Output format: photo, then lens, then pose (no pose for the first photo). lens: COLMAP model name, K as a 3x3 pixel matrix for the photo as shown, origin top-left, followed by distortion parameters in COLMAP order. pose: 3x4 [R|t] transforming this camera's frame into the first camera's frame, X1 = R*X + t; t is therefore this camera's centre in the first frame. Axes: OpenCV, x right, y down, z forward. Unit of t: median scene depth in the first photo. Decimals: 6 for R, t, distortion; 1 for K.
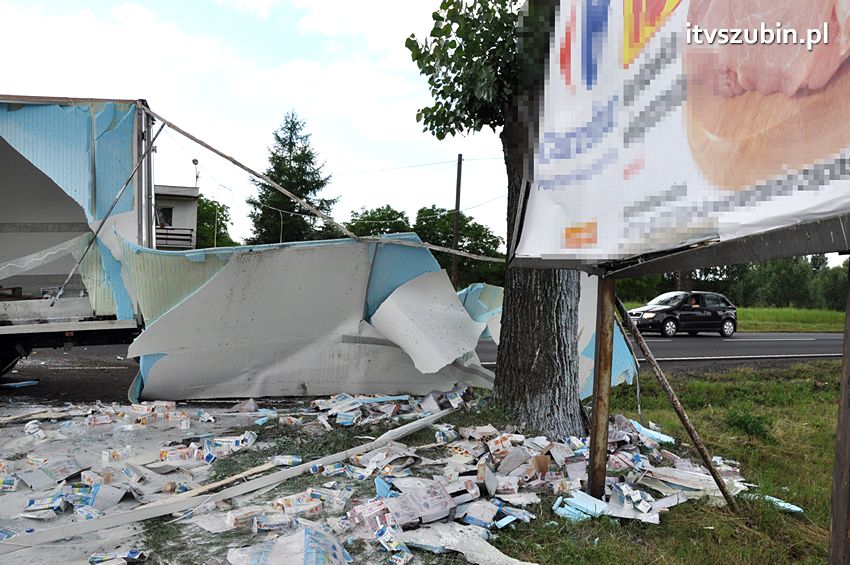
lens RADIAL K [[672.5, 0, 425.0], [0, 672.5, 282.5], [0, 0, 1]] dist [-0.160293, 0.142199]
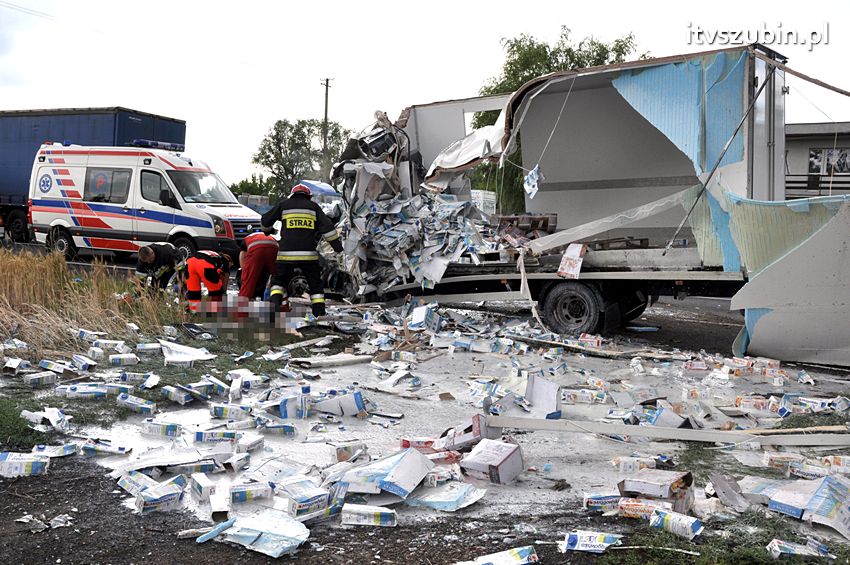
lens RADIAL K [[1163.8, 0, 425.0], [0, 1163.8, 282.5], [0, 0, 1]] dist [0.117957, 0.054542]
pose [[0.601541, 0.036211, -0.798021, 0.702458], [-0.023004, 0.999343, 0.028007, 0.035335], [0.798511, 0.001510, 0.601979, -0.456967]]
